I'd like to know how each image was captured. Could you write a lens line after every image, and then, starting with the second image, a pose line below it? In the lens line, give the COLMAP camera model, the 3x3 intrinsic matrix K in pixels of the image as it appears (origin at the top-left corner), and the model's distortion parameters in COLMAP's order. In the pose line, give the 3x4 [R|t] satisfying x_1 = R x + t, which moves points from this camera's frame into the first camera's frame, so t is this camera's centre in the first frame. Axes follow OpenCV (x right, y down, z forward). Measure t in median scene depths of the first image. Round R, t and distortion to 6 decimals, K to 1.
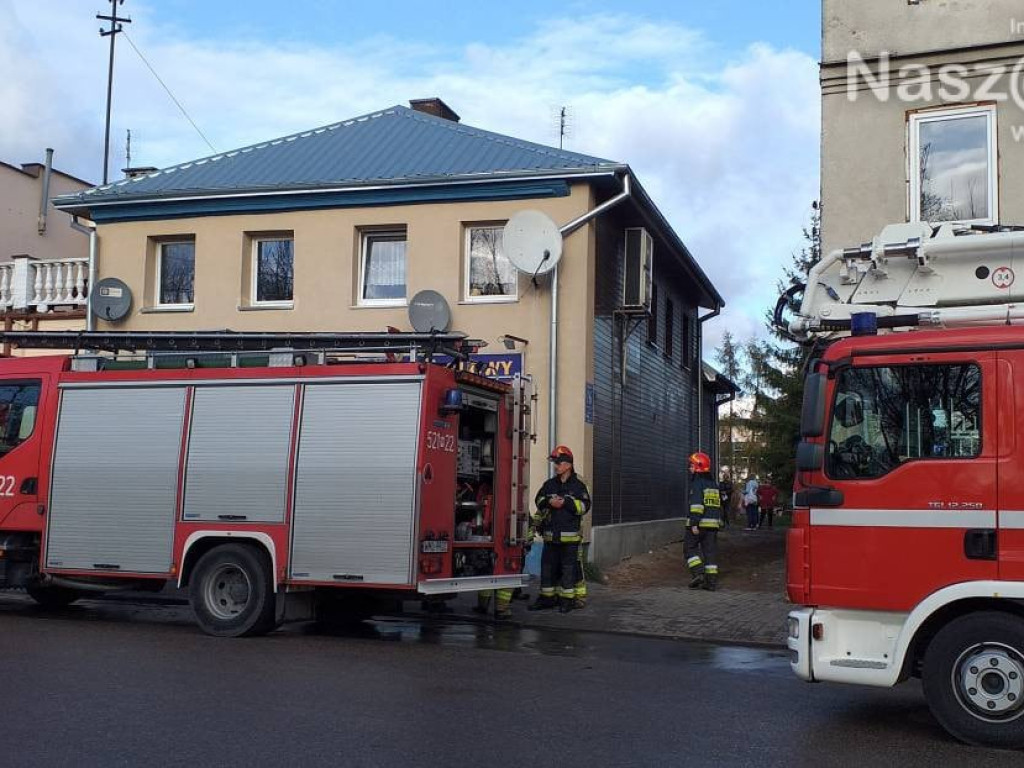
lens RADIAL K [[1252.7, 0, 495.1], [0, 1252.7, 389.7], [0, 0, 1]] dist [0.264907, -0.858371]
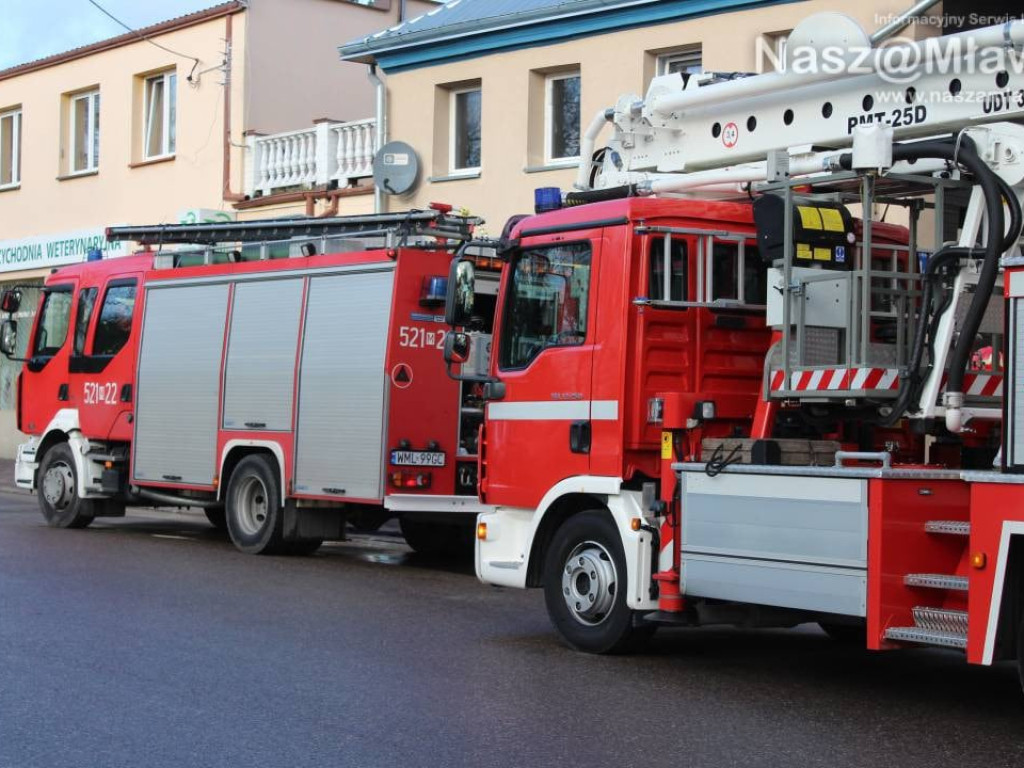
lens RADIAL K [[2090.8, 0, 512.0], [0, 2090.8, 384.0], [0, 0, 1]] dist [-0.010252, 0.265147]
pose [[0.878229, -0.011132, -0.478111, 0.547384], [0.040474, 0.997872, 0.051113, 0.001176], [0.476525, -0.064240, 0.876811, -0.185766]]
